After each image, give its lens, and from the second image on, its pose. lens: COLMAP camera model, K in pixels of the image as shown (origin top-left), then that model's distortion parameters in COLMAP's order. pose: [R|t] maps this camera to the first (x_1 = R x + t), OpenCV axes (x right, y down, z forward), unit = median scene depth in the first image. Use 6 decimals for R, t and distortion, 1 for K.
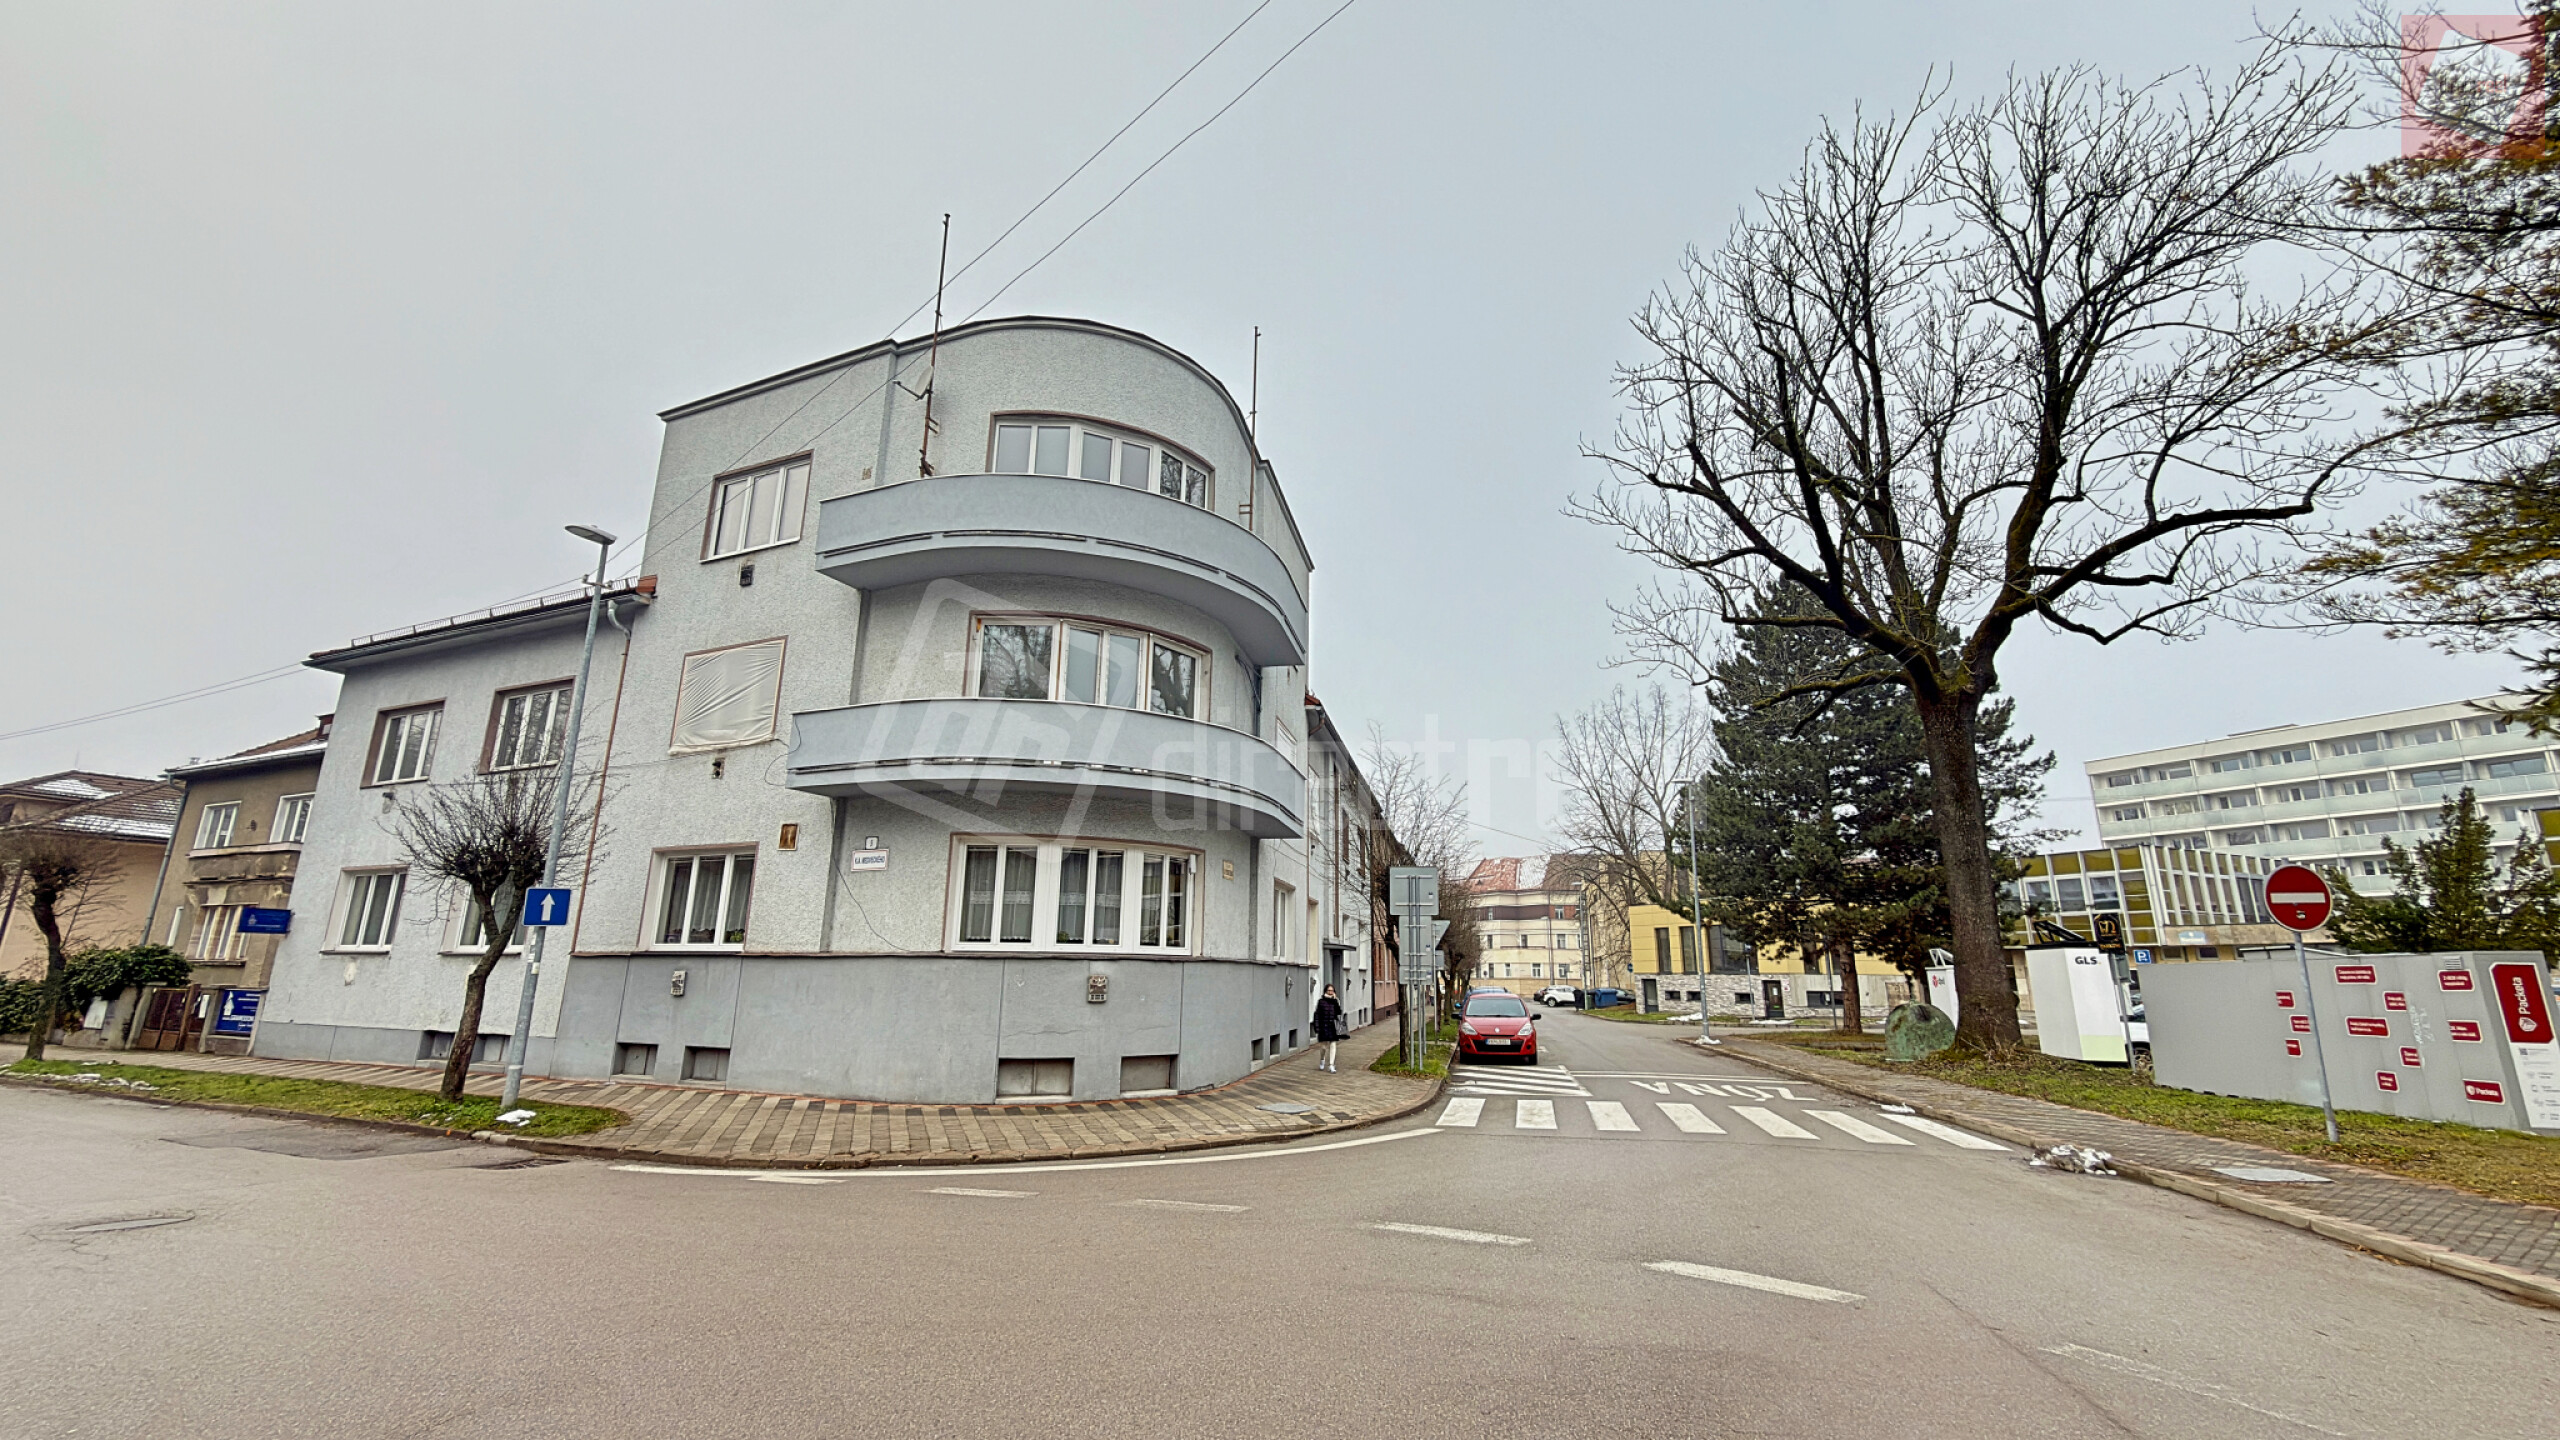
lens RADIAL K [[1008.9, 0, 1283.9], [0, 1008.9, 723.2], [0, 0, 1]] dist [-0.003452, 0.001383]
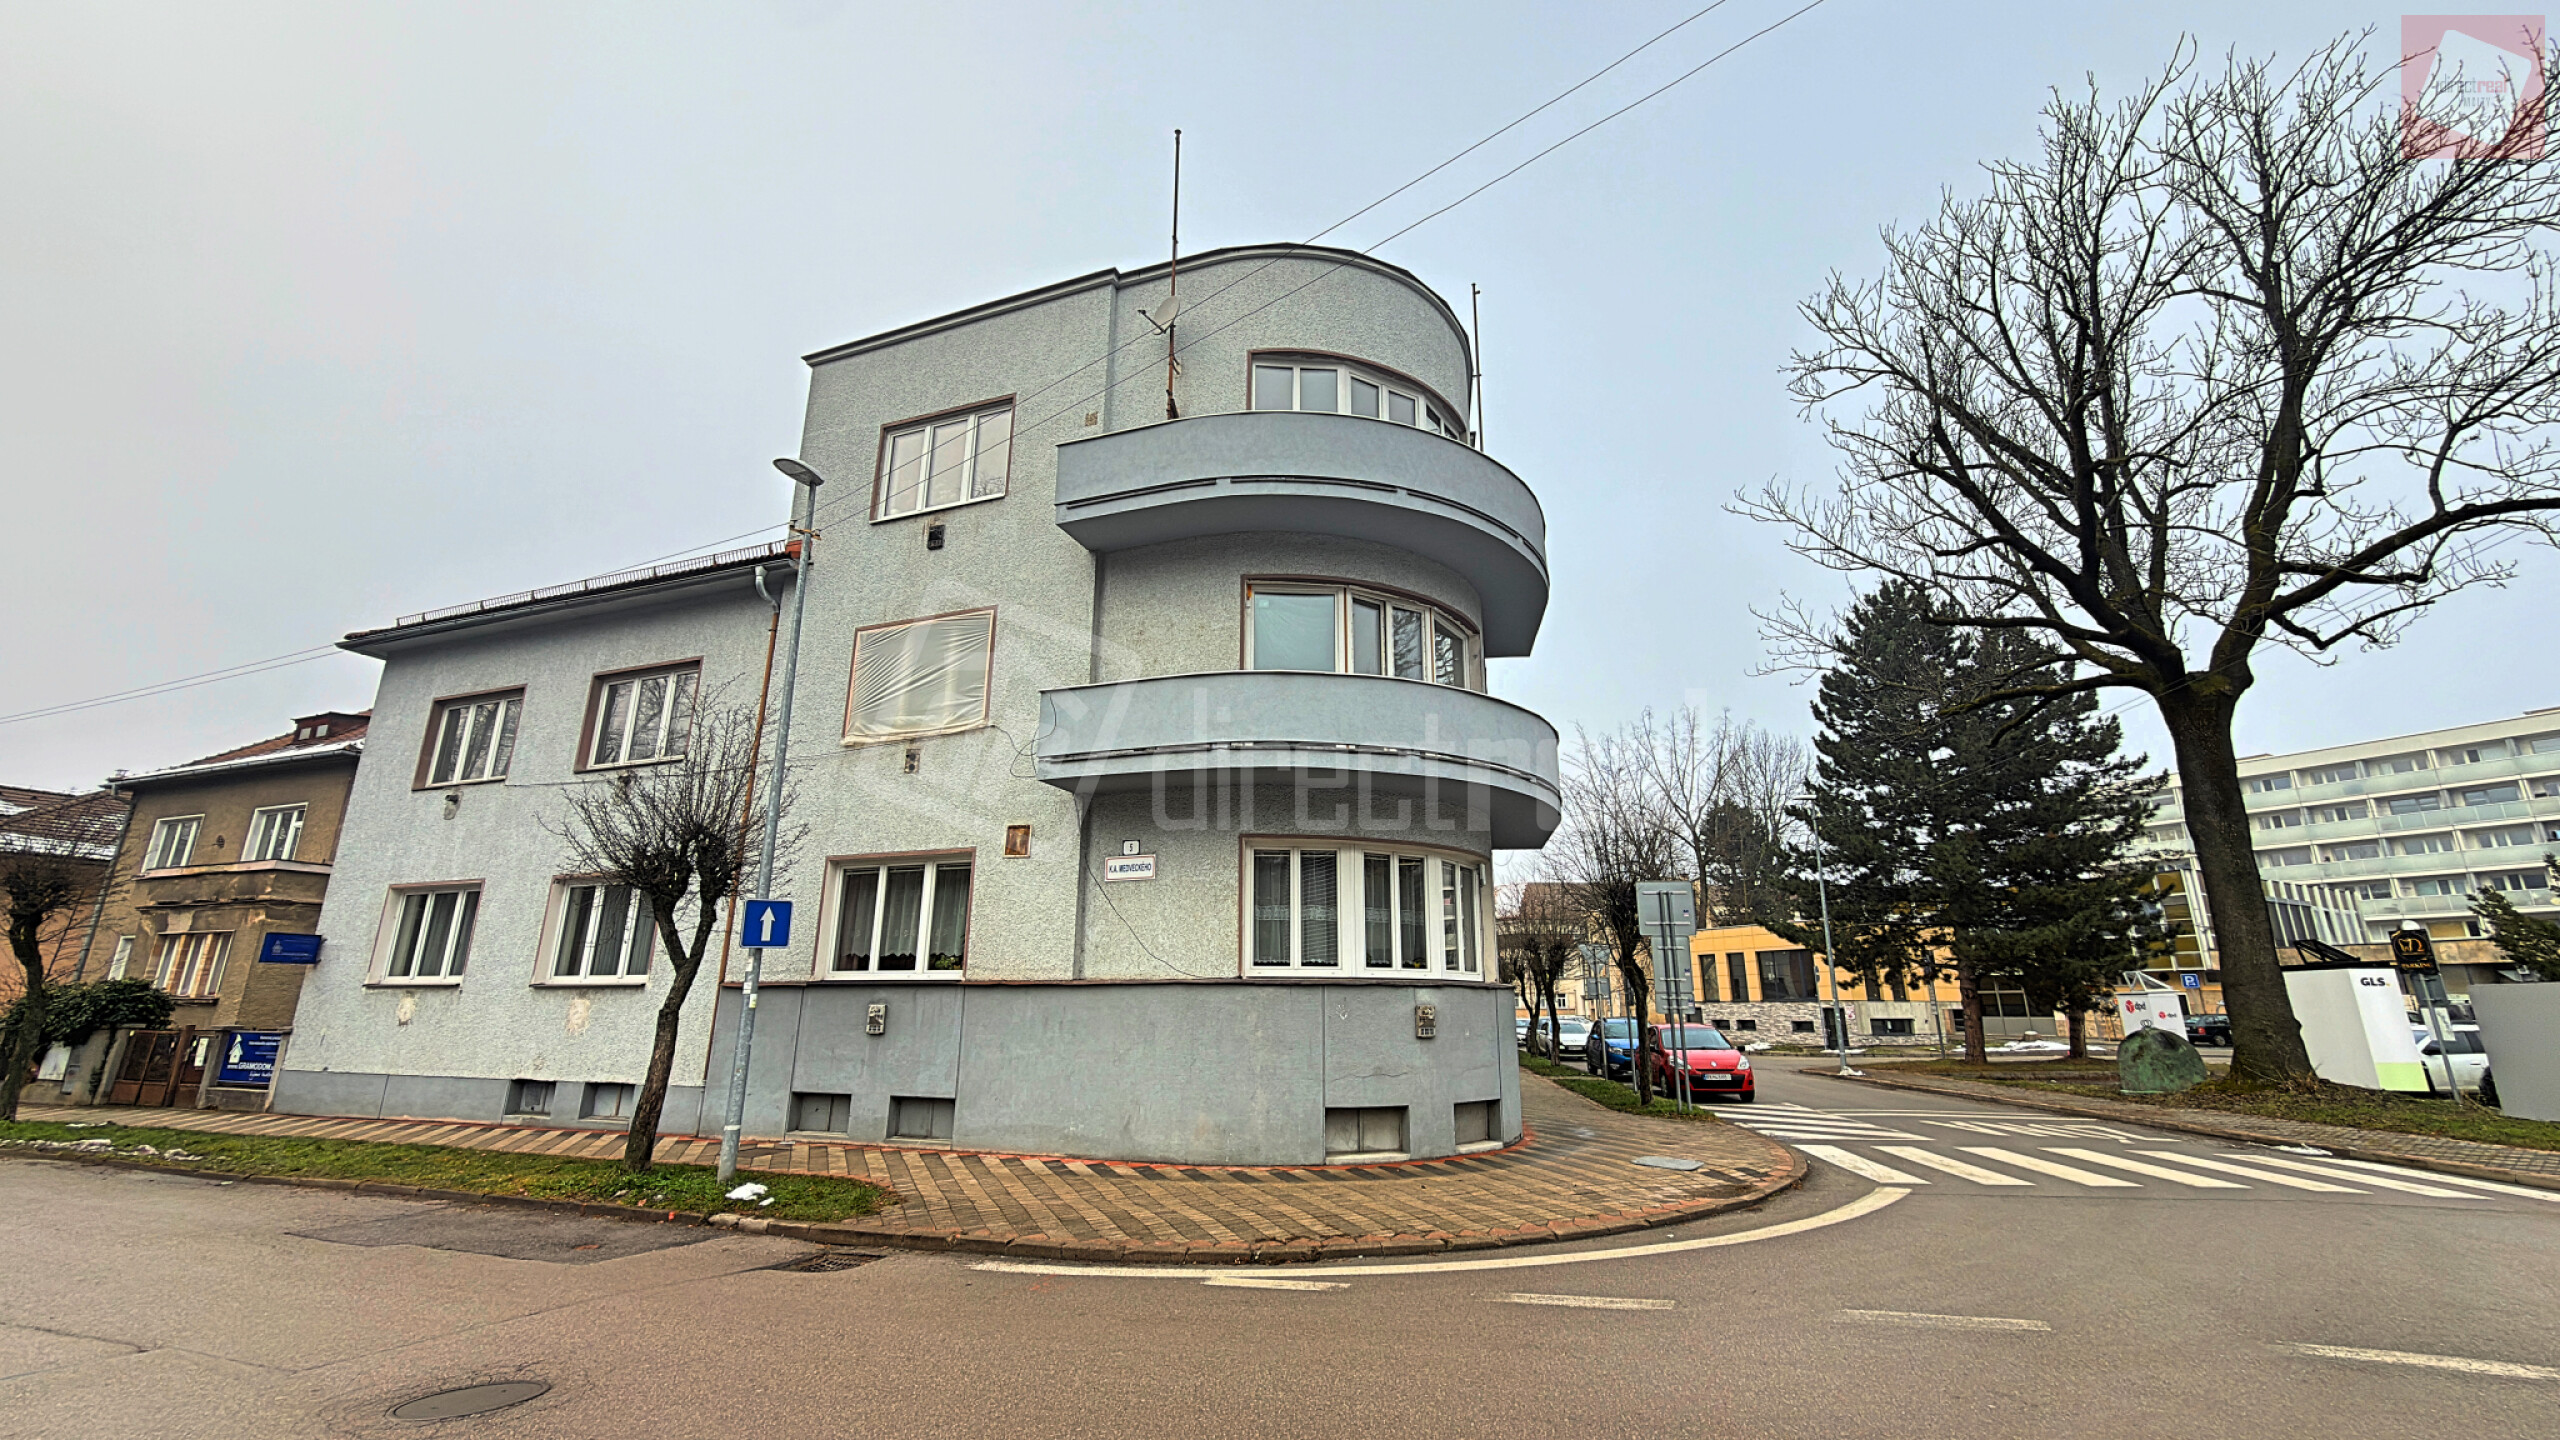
lens RADIAL K [[1008.9, 0, 1282.2], [0, 1008.9, 722.0], [0, 0, 1]] dist [-0.003452, 0.001383]
pose [[0.998388, 0.008380, 0.056141, -0.261629], [-0.006640, 0.999494, -0.031106, 0.031645], [-0.056373, 0.030683, 0.997938, 0.123972]]
